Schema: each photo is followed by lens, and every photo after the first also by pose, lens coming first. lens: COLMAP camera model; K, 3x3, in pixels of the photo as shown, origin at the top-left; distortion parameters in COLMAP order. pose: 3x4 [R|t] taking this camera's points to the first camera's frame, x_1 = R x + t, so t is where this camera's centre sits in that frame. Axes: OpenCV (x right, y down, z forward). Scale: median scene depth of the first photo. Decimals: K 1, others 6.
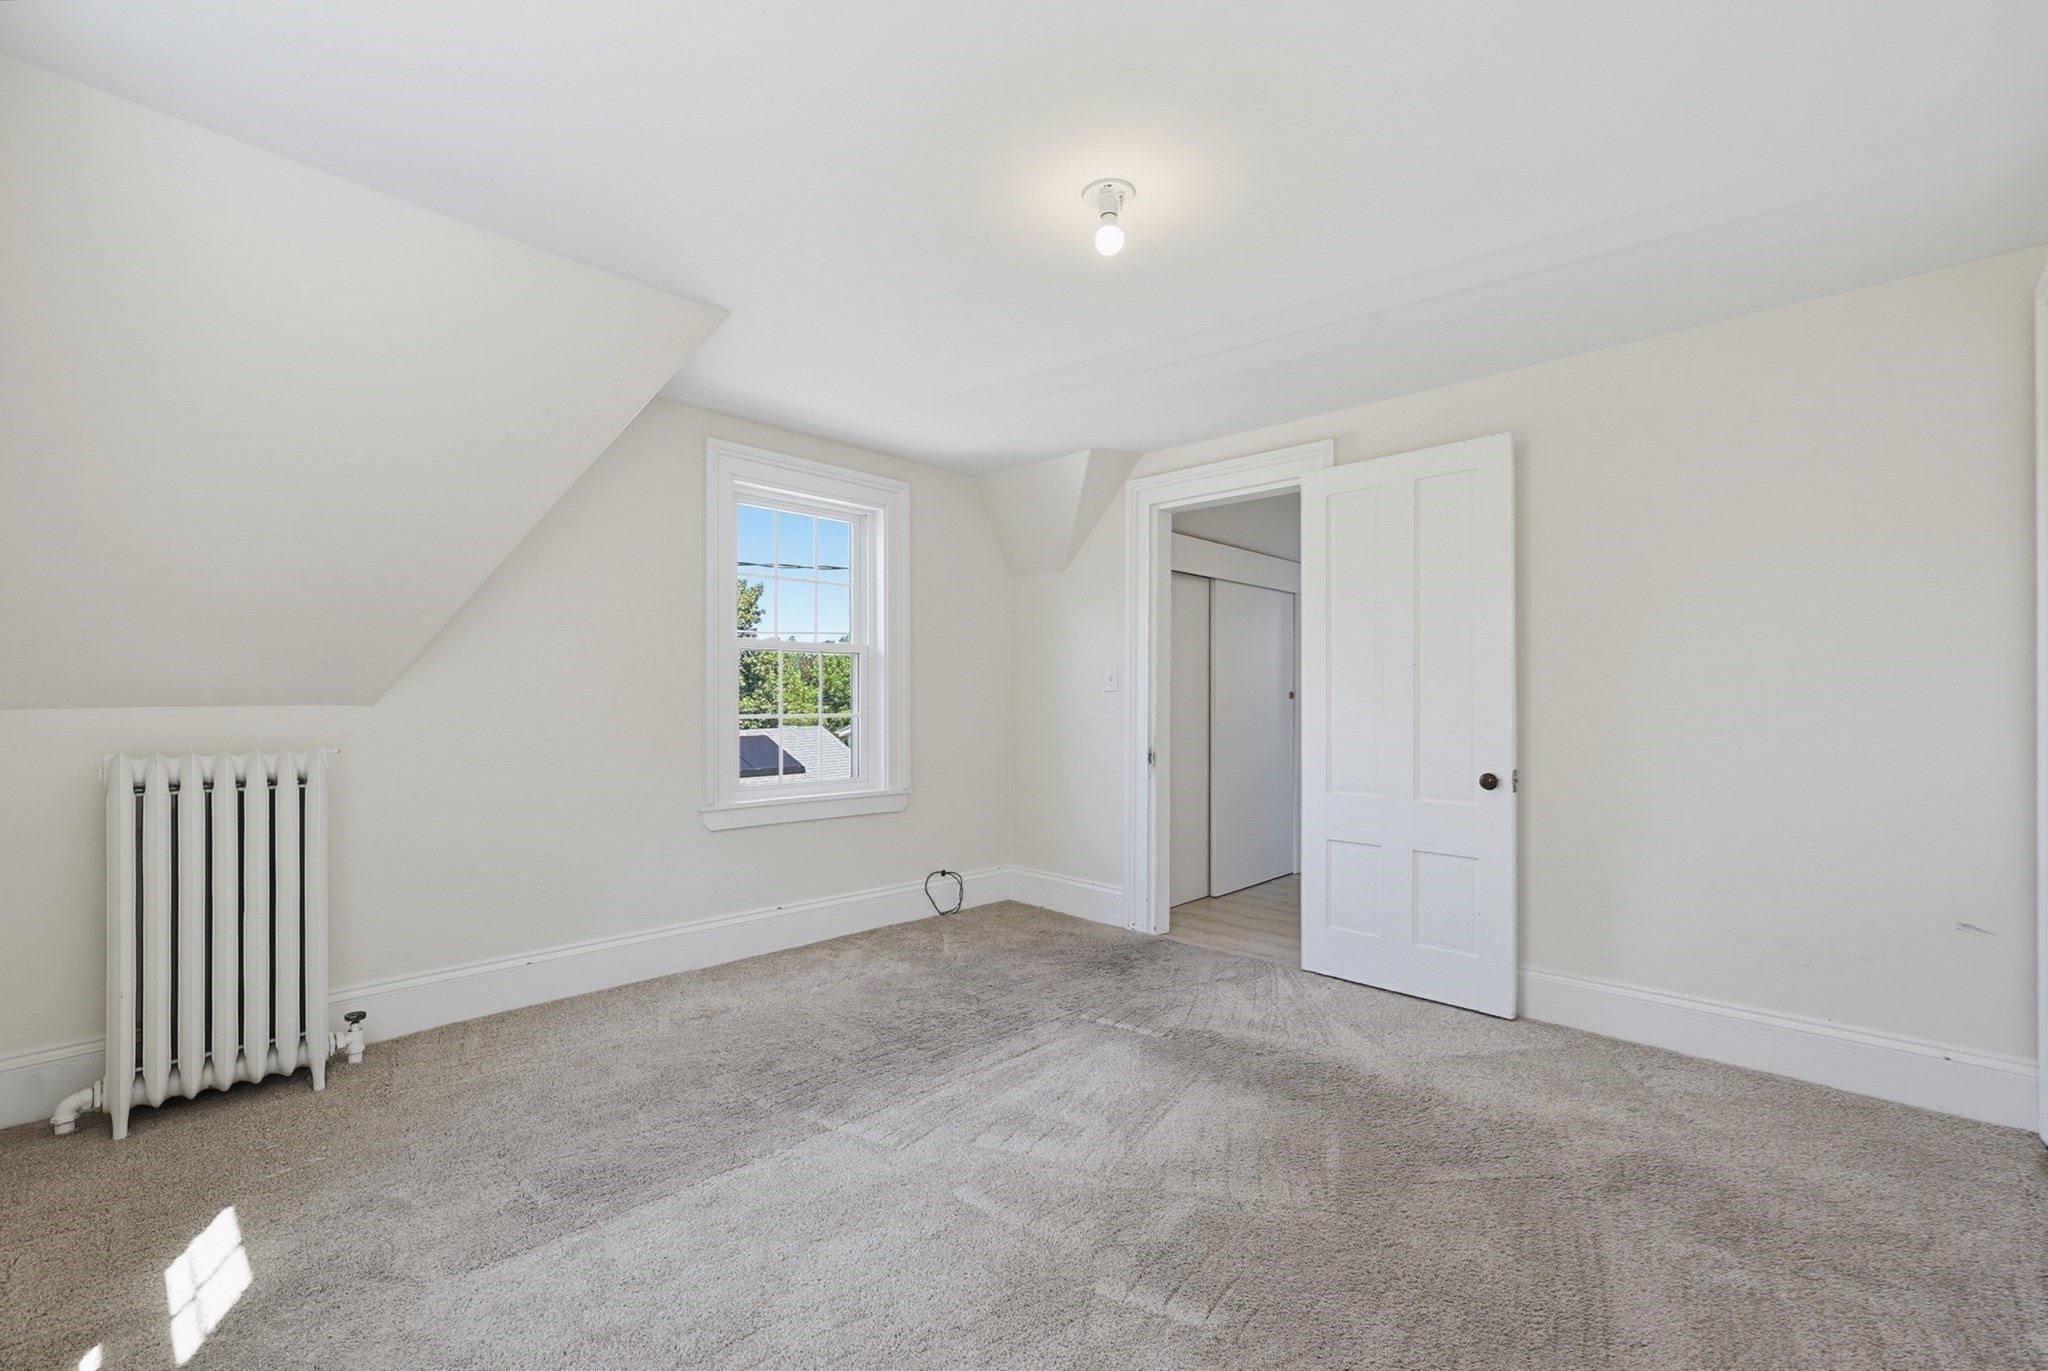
lens RADIAL K [[877.6, 0, 1024.0], [0, 877.6, 685.5], [0, 0, 1]] dist [-0.000560, -0.000059]
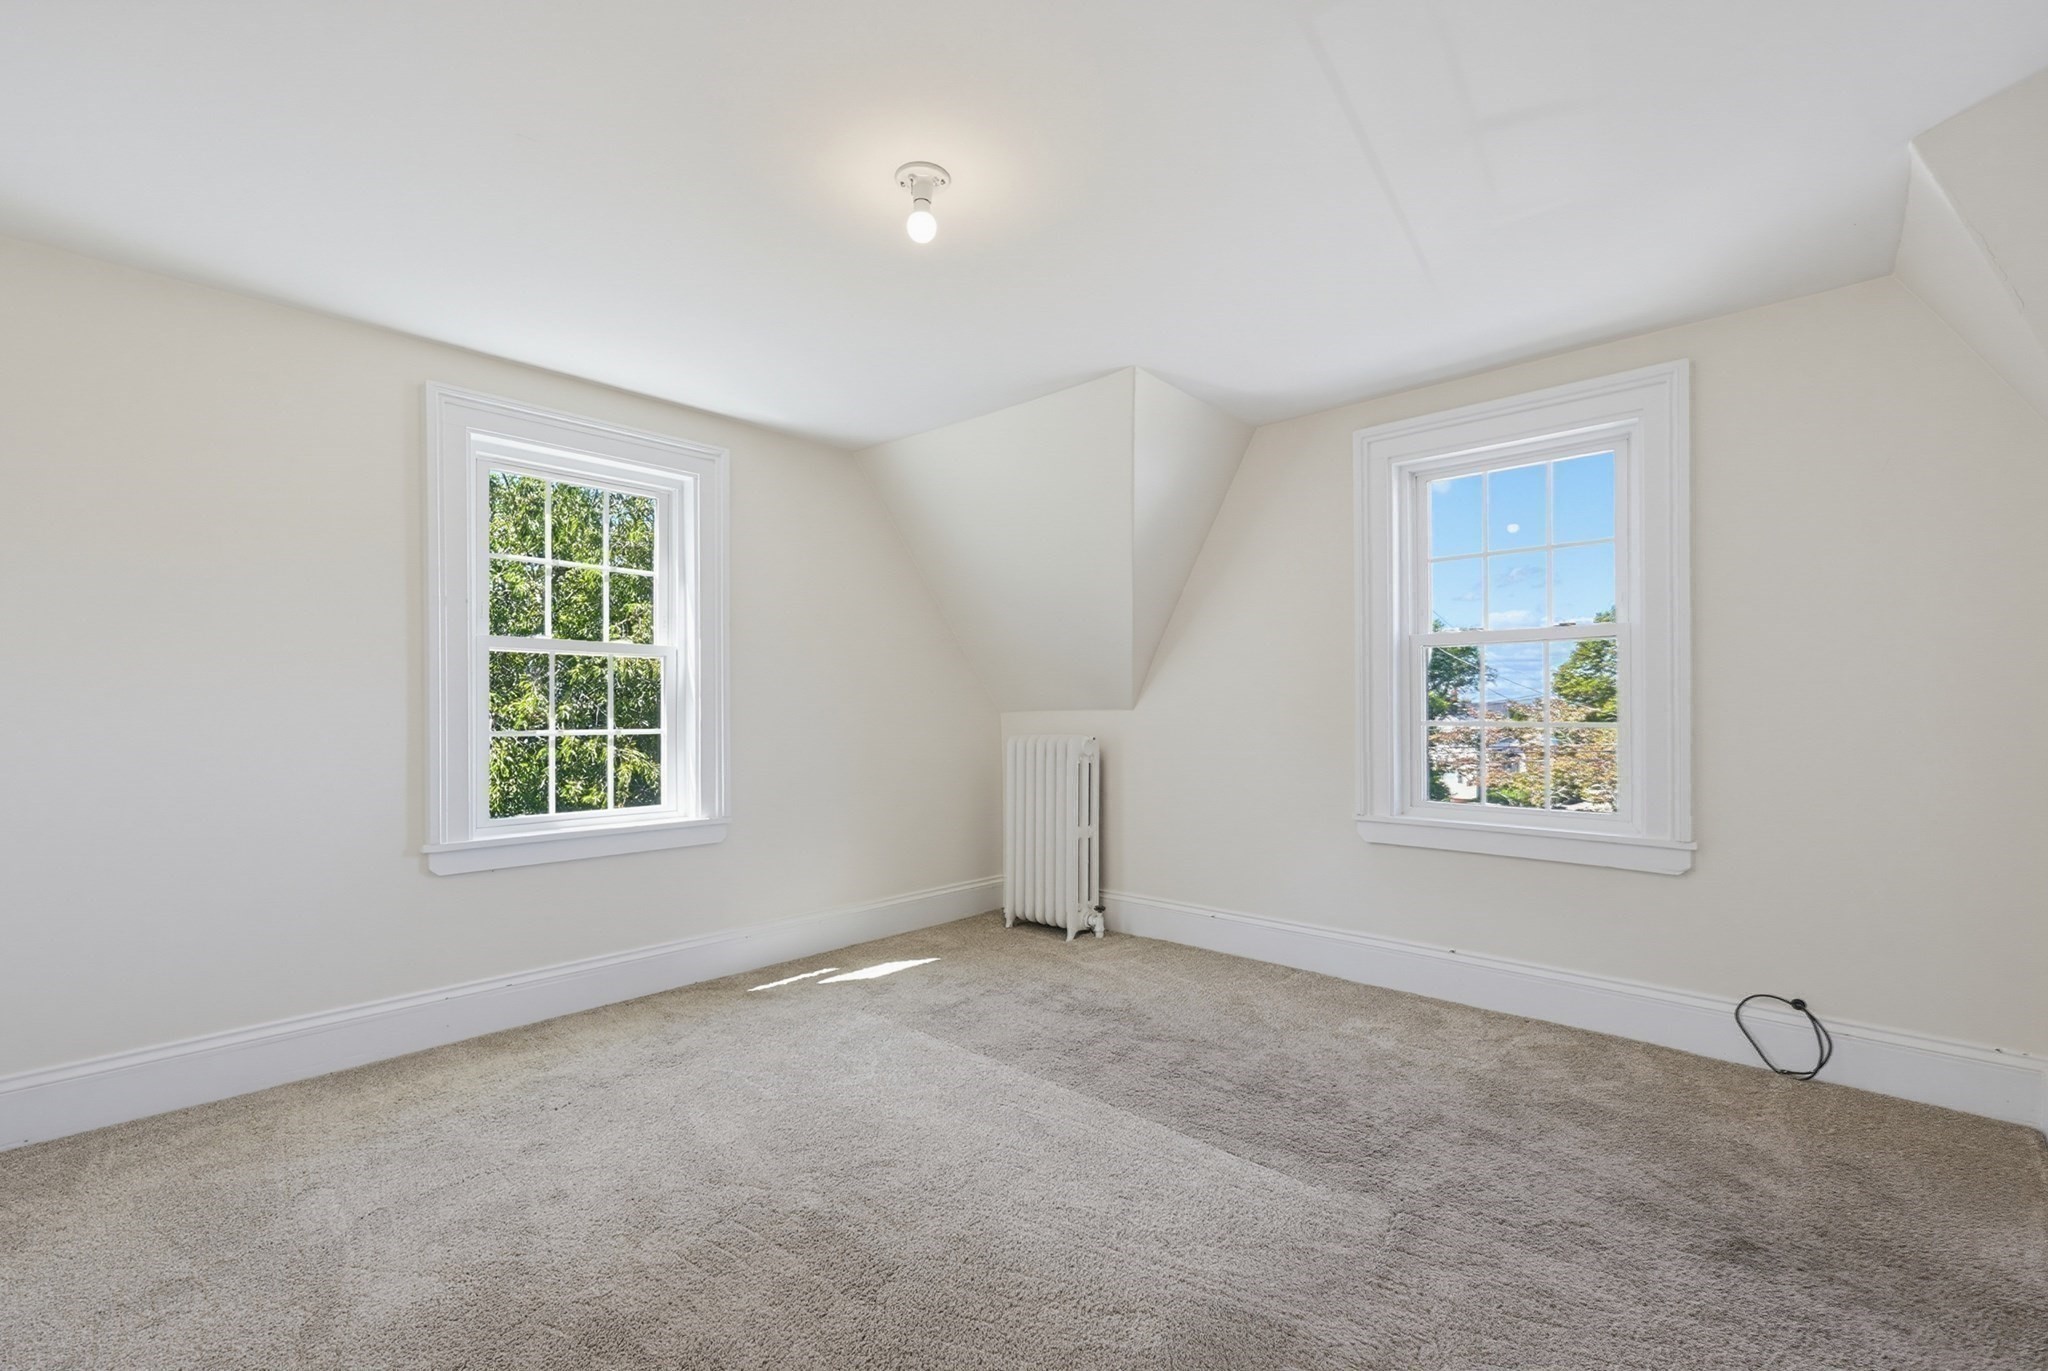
lens RADIAL K [[879.5, 0, 1023.8], [0, 879.5, 718.6], [0, 0, 1]] dist [0.000561, 0.000194]
pose [[0.017801, 0.007600, -0.999813, 0.592692], [0.020165, 0.999765, 0.007958, 0.015771], [0.999638, -0.020303, 0.017644, 0.614653]]
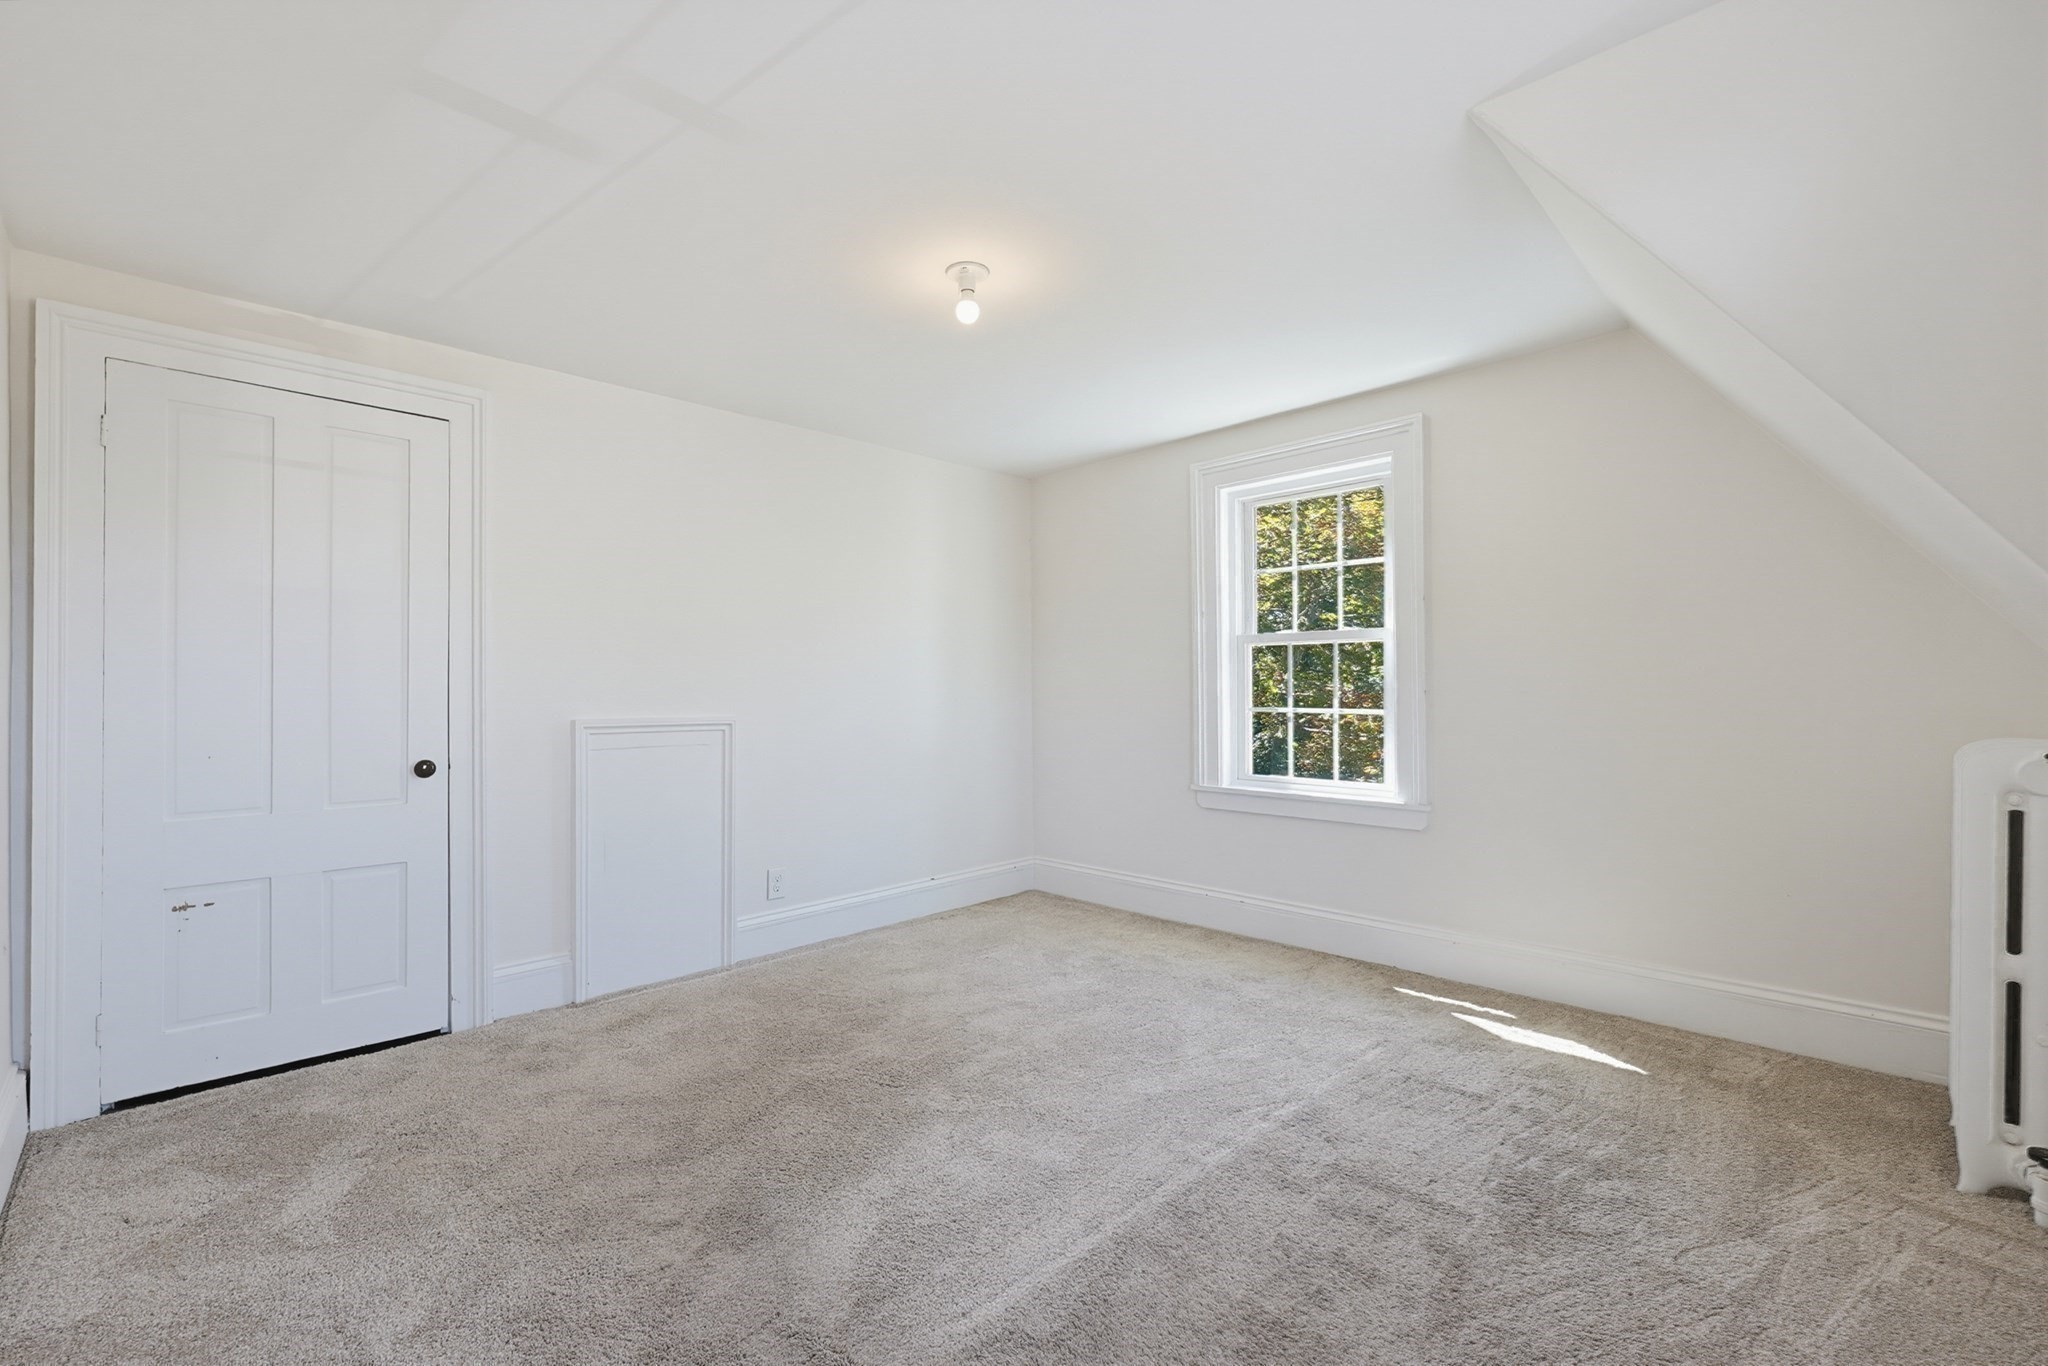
lens RADIAL K [[877.6, 0, 1024.0], [0, 877.6, 683.0], [0, 0, 1]] dist [-0.000560, -0.000059]
pose [[-0.999018, 0.005029, 0.044028, -0.014442], [0.003390, 0.999301, -0.037225, 0.033564], [-0.044184, -0.037040, -0.998337, 1.232213]]
